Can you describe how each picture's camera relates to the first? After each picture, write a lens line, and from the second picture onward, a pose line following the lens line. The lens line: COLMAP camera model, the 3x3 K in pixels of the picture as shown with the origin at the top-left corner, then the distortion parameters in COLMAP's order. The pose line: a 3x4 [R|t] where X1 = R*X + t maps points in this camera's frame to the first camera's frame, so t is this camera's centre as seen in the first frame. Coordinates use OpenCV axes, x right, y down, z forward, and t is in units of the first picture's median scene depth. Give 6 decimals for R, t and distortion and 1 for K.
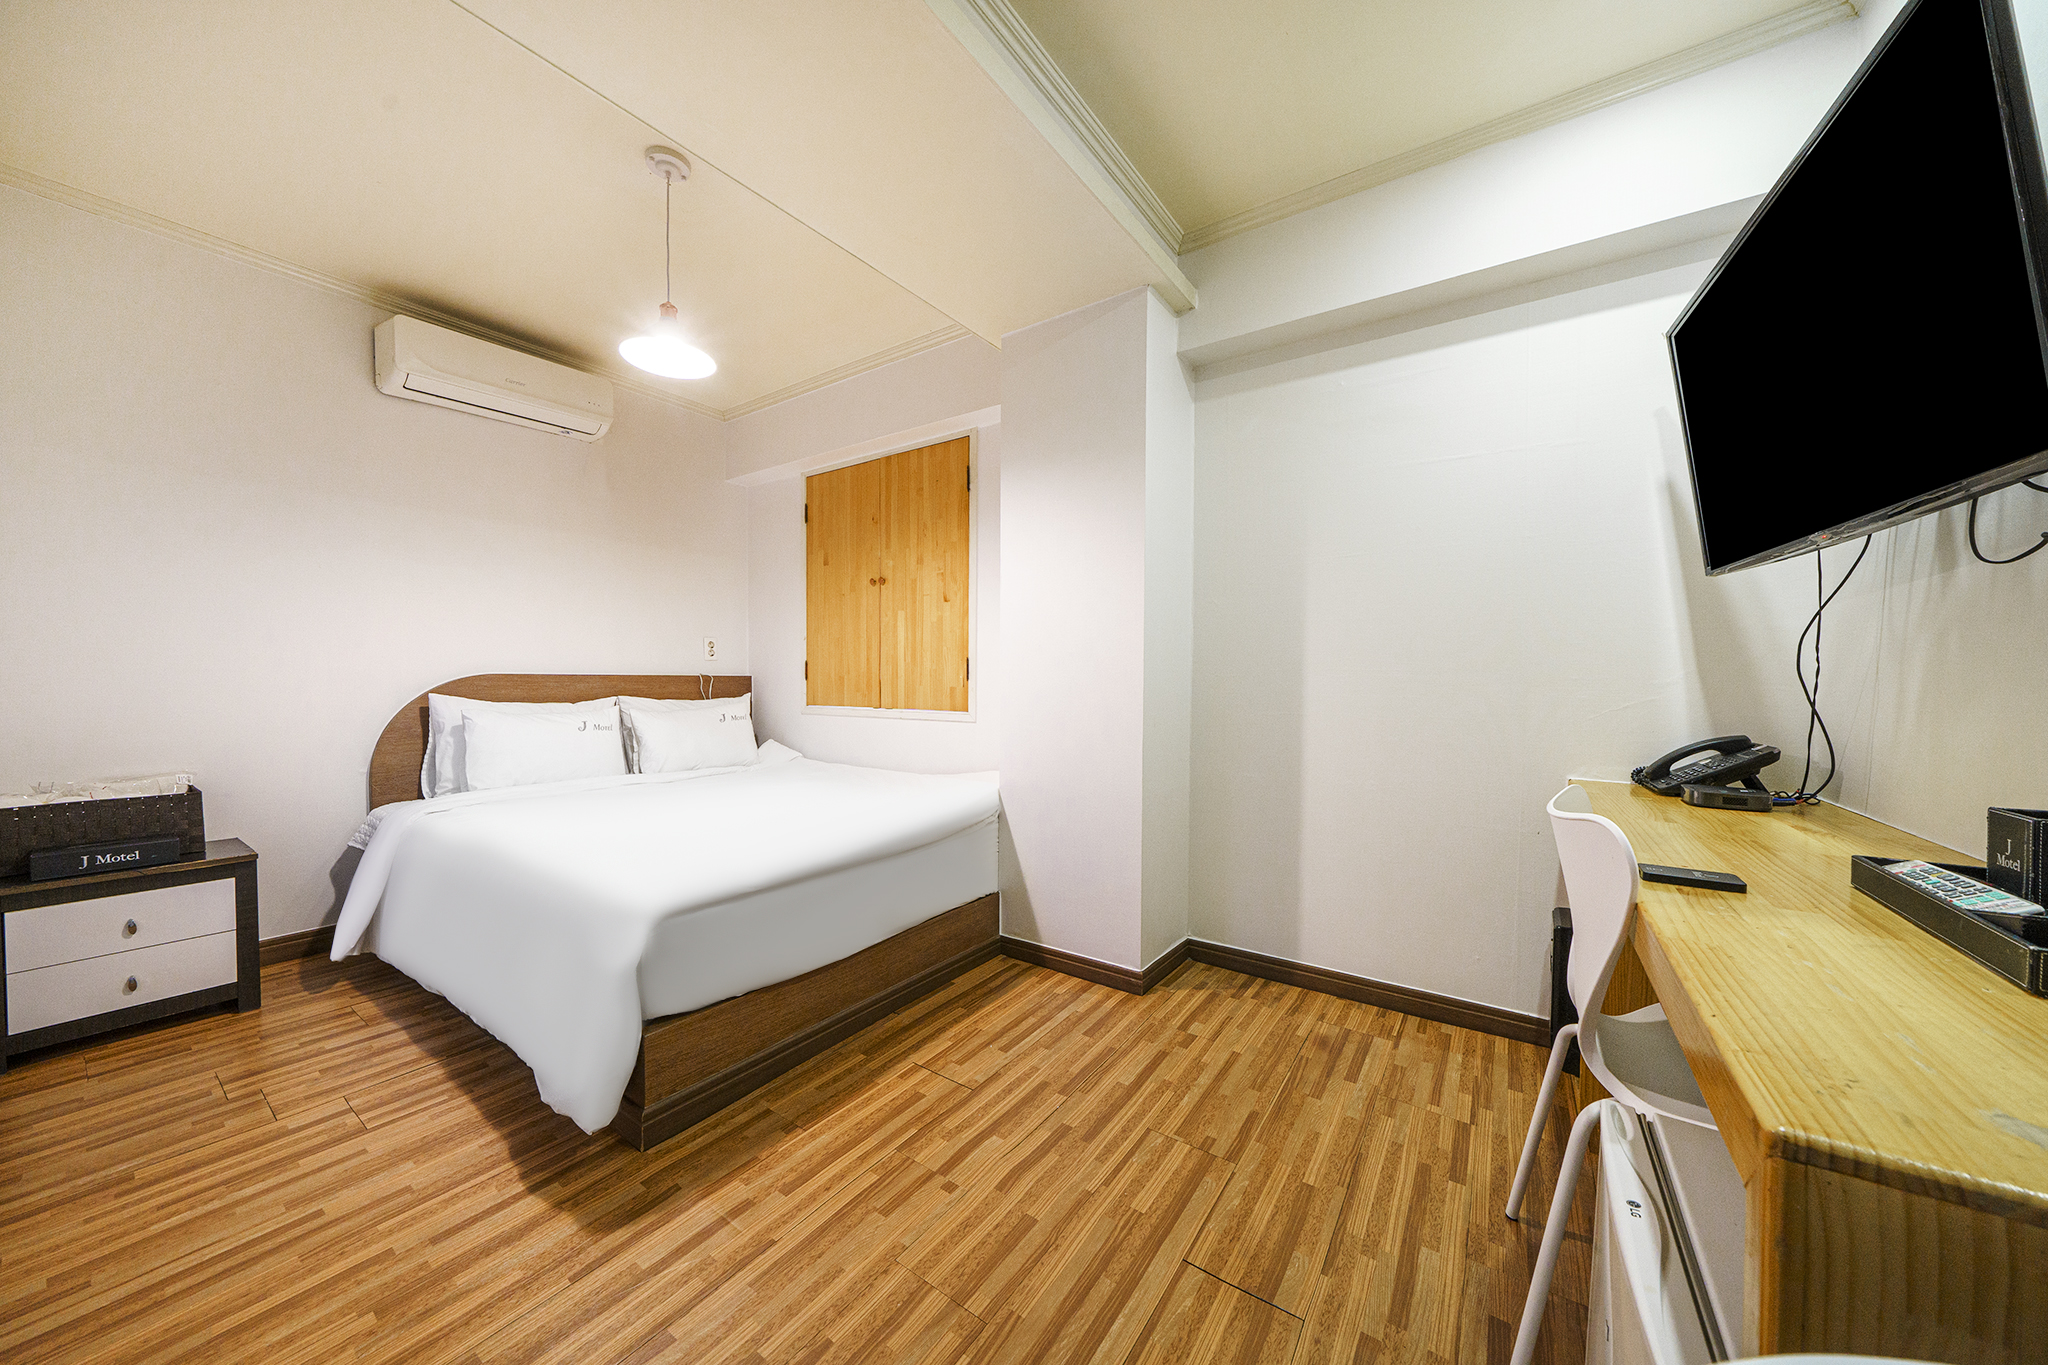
lens RADIAL K [[689.2, 0, 1032.3], [0, 689.2, 692.2], [0, 0, 1]] dist [-0.005268, 0.000270]
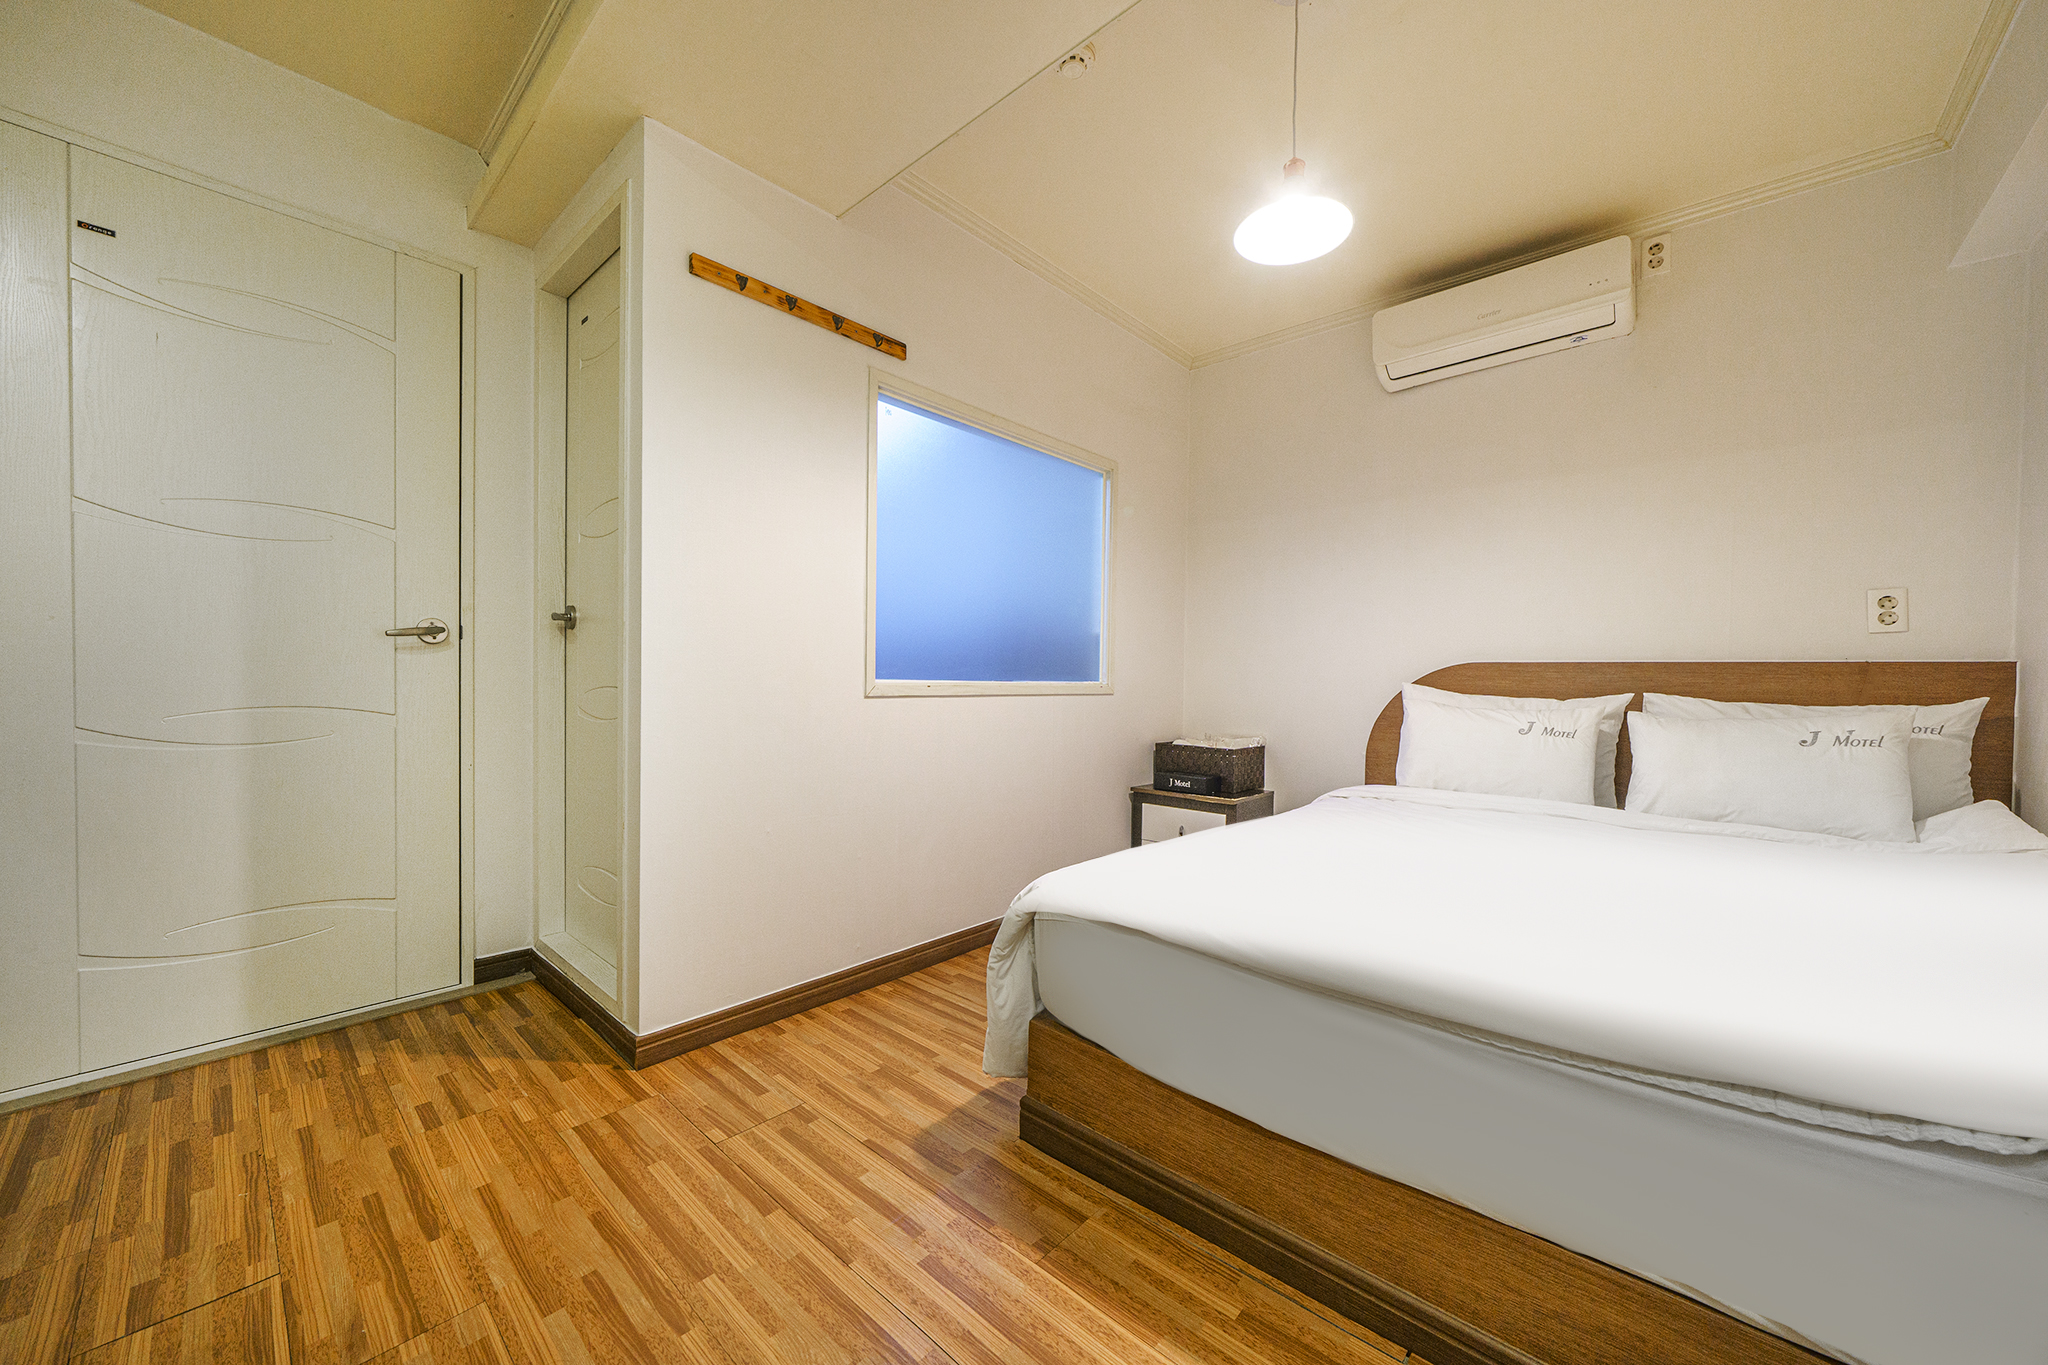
lens RADIAL K [[739.3, 0, 1013.7], [0, 739.3, 694.7], [0, 0, 1]] dist [-0.001765, -0.000138]
pose [[-0.129472, 0.018203, -0.991416, 0.215976], [-0.031924, 0.999237, 0.022515, 0.011840], [0.991069, 0.034565, -0.128792, 0.527116]]
